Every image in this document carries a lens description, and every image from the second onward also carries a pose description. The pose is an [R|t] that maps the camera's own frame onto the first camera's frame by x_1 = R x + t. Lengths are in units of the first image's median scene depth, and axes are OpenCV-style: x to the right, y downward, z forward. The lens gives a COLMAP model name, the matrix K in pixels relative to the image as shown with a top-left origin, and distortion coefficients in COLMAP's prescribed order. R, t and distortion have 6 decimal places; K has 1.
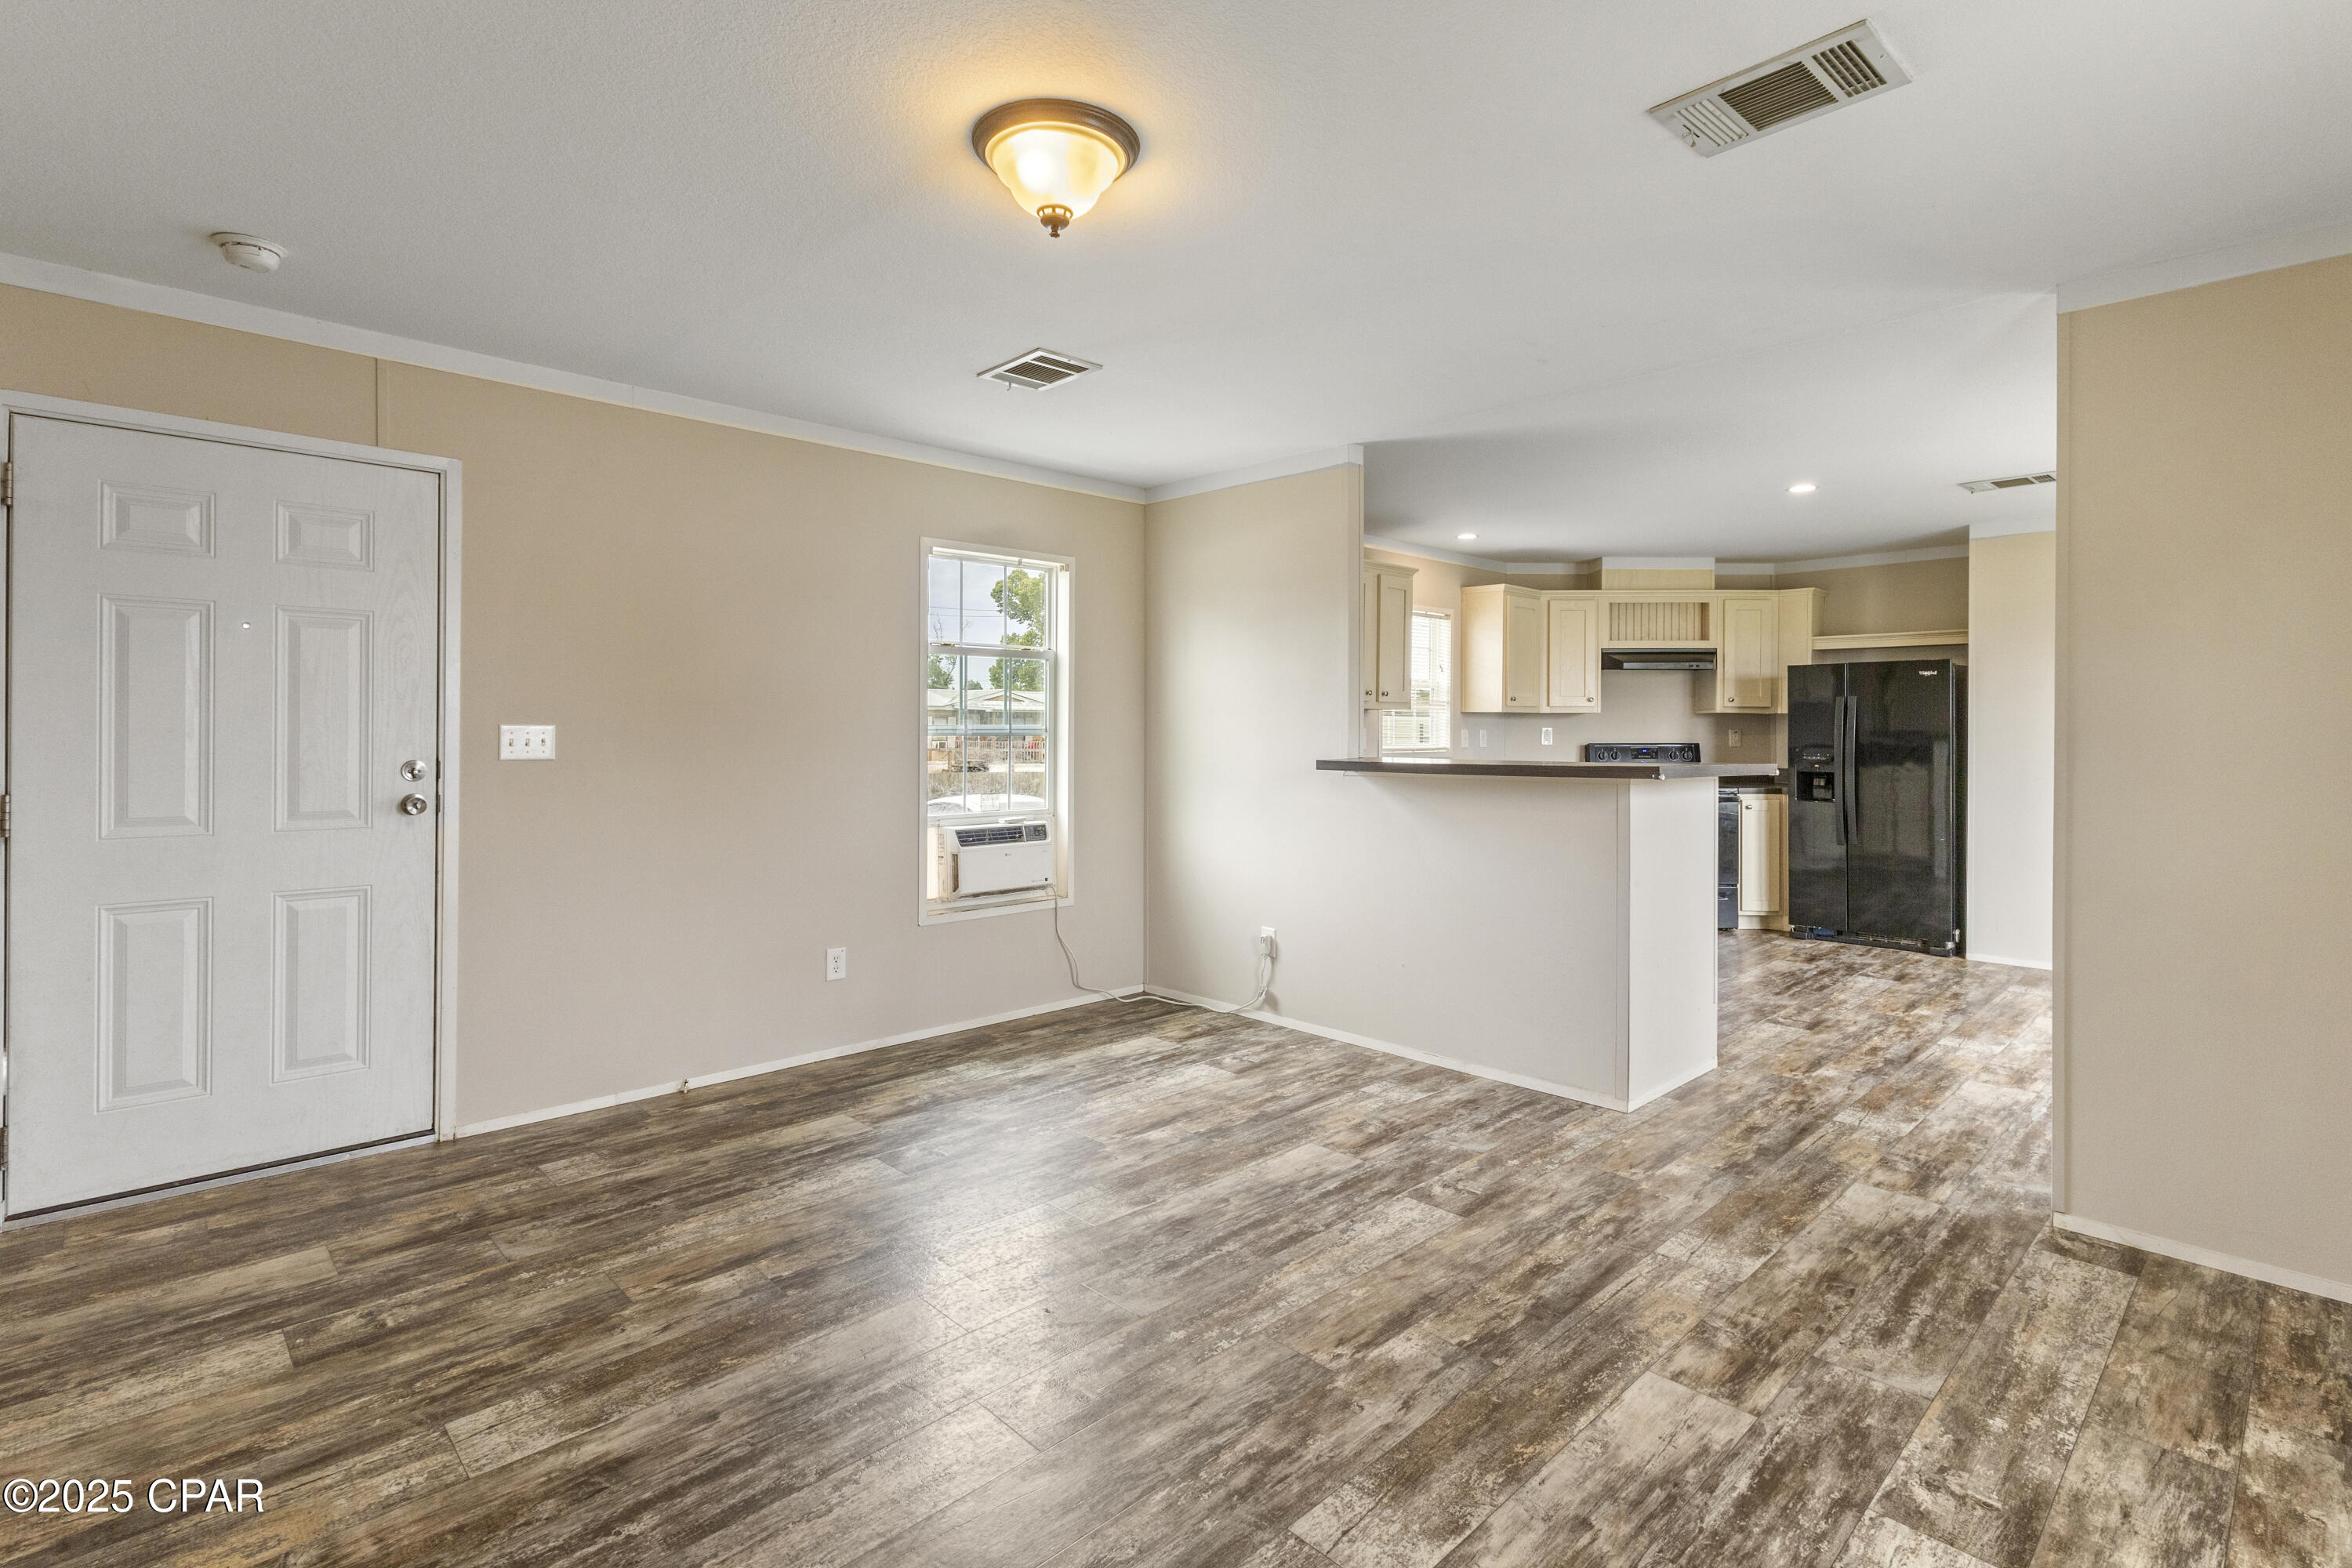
lens RADIAL K [[1097.4, 0, 1209.2], [0, 1097.4, 729.1], [0, 0, 1]] dist [0.026494, -0.000418]
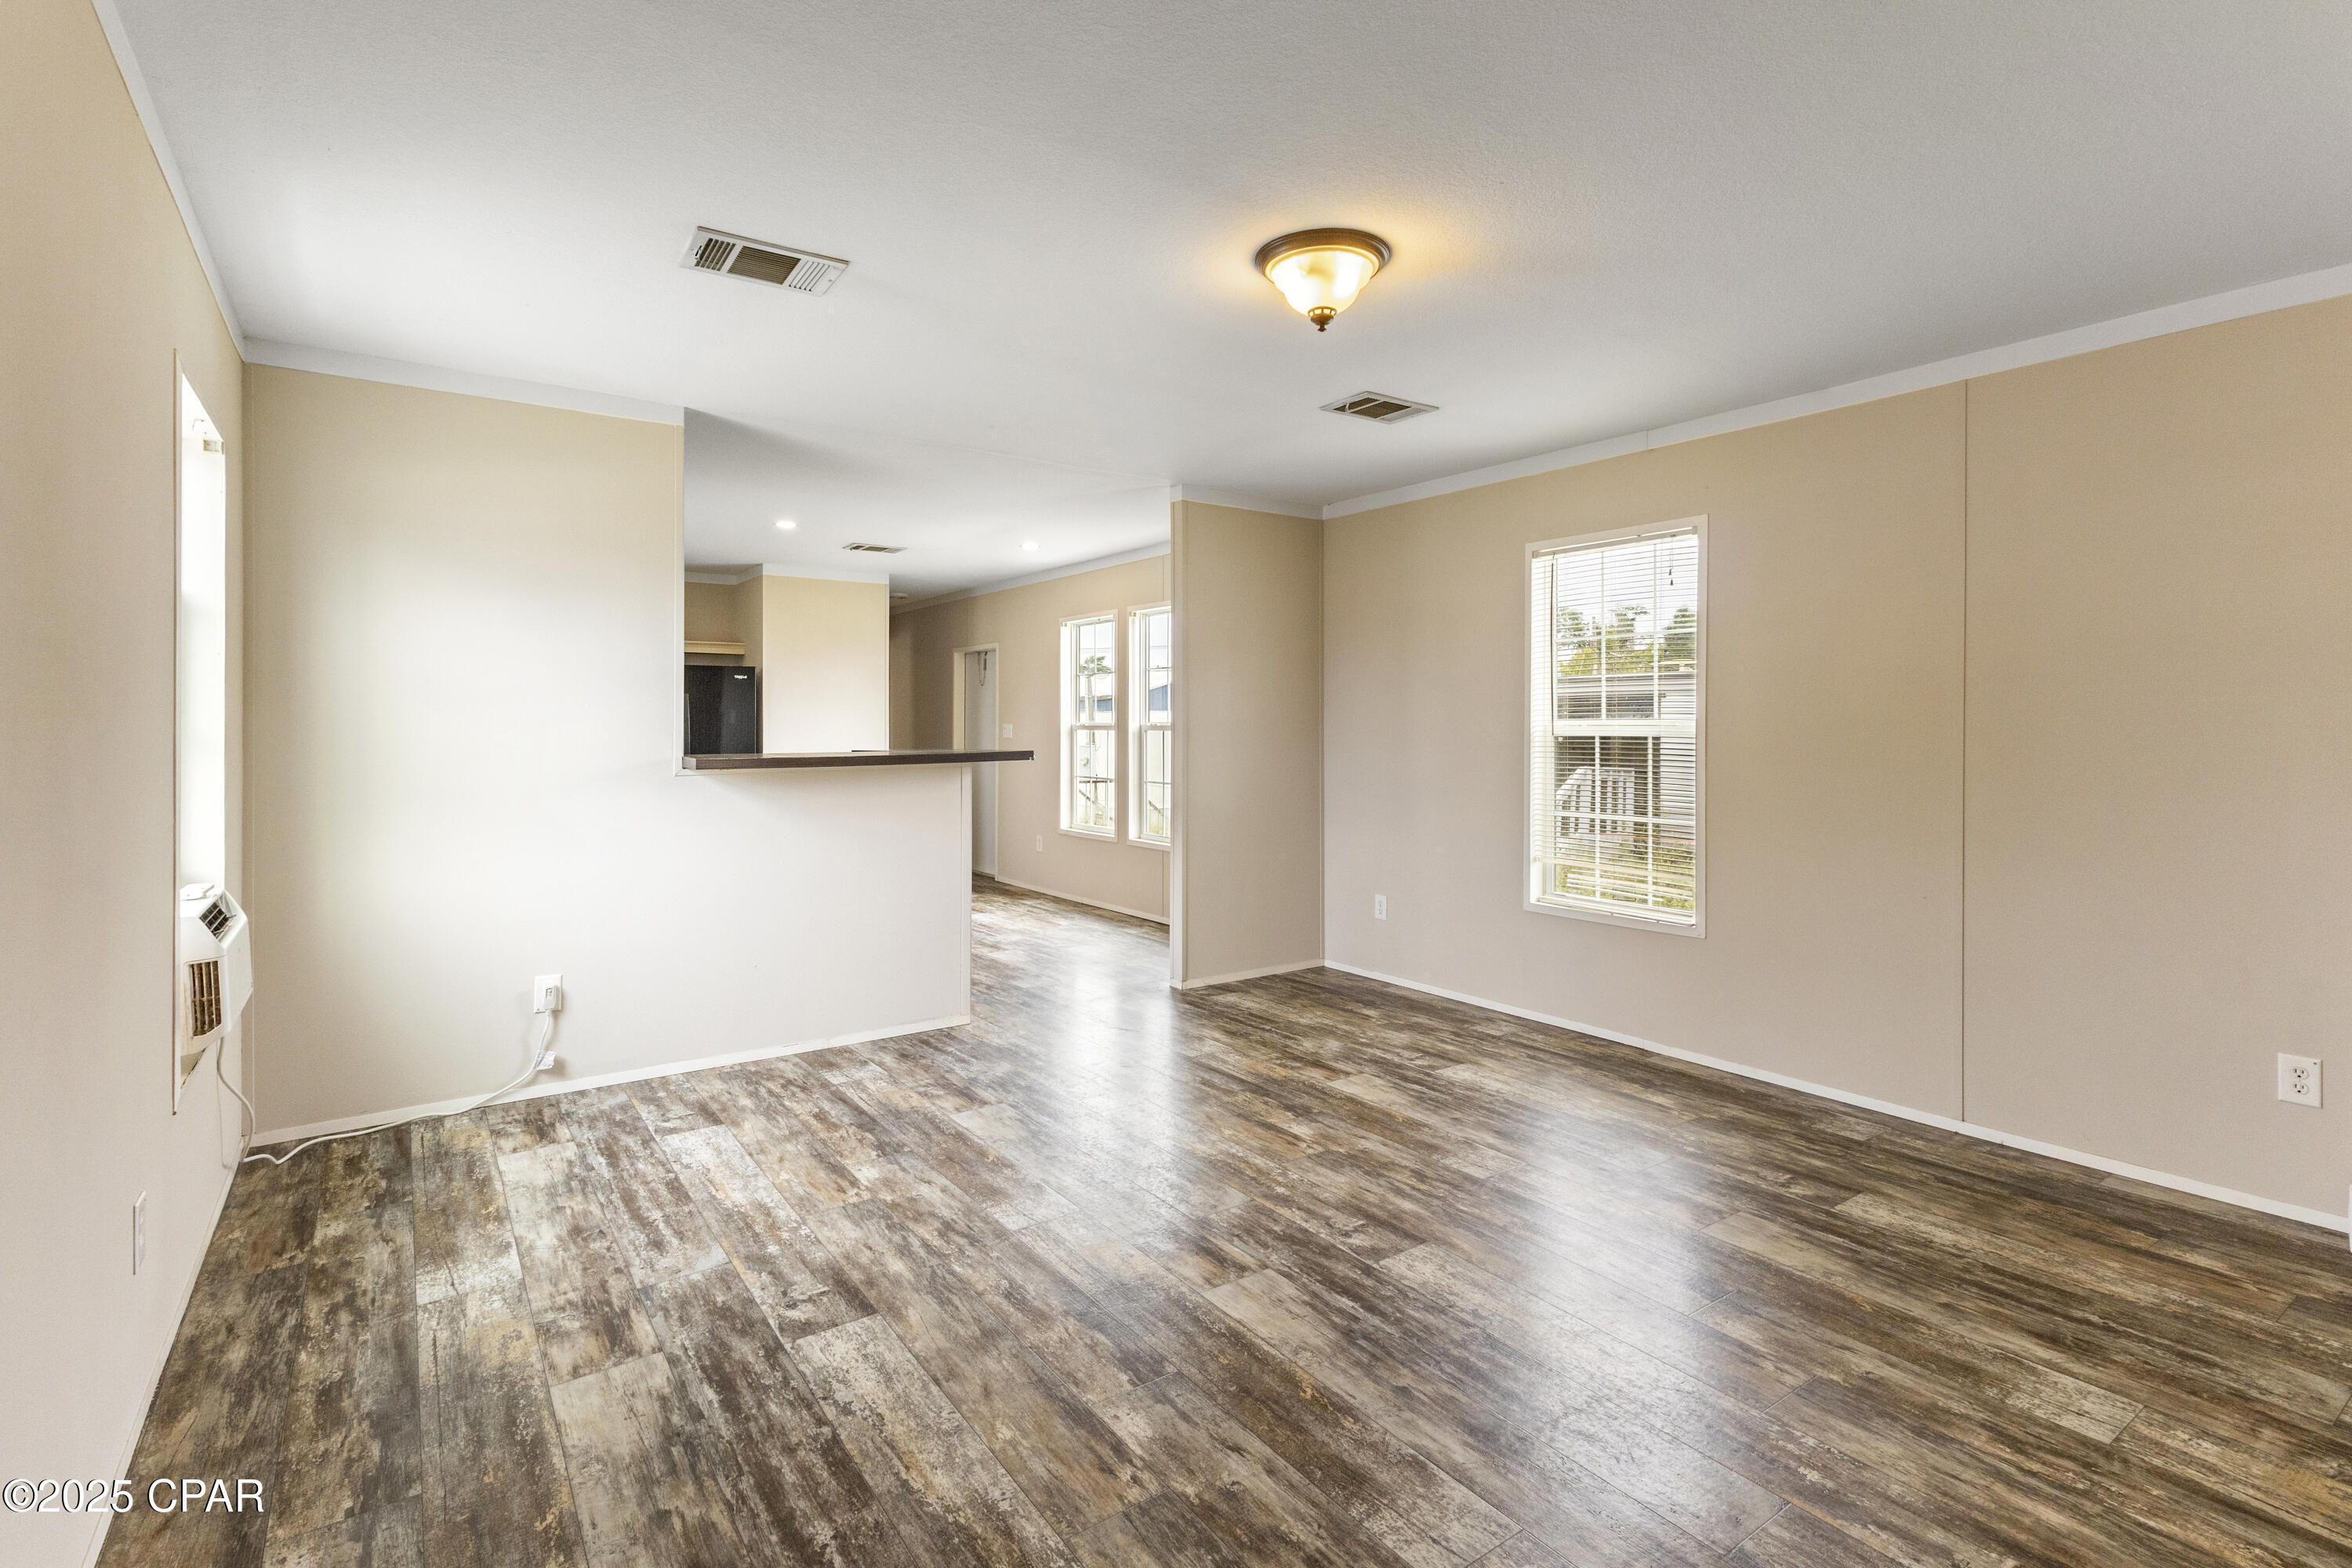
lens RADIAL K [[1097.4, 0, 1151.9], [0, 1097.4, 717.8], [0, 0, 1]] dist [0.026494, -0.000418]
pose [[0.164388, 0.001391, 0.986395, -0.515582], [-0.004834, 0.999988, -0.000605, -0.005914], [-0.986384, -0.004669, 0.164393, 0.356660]]
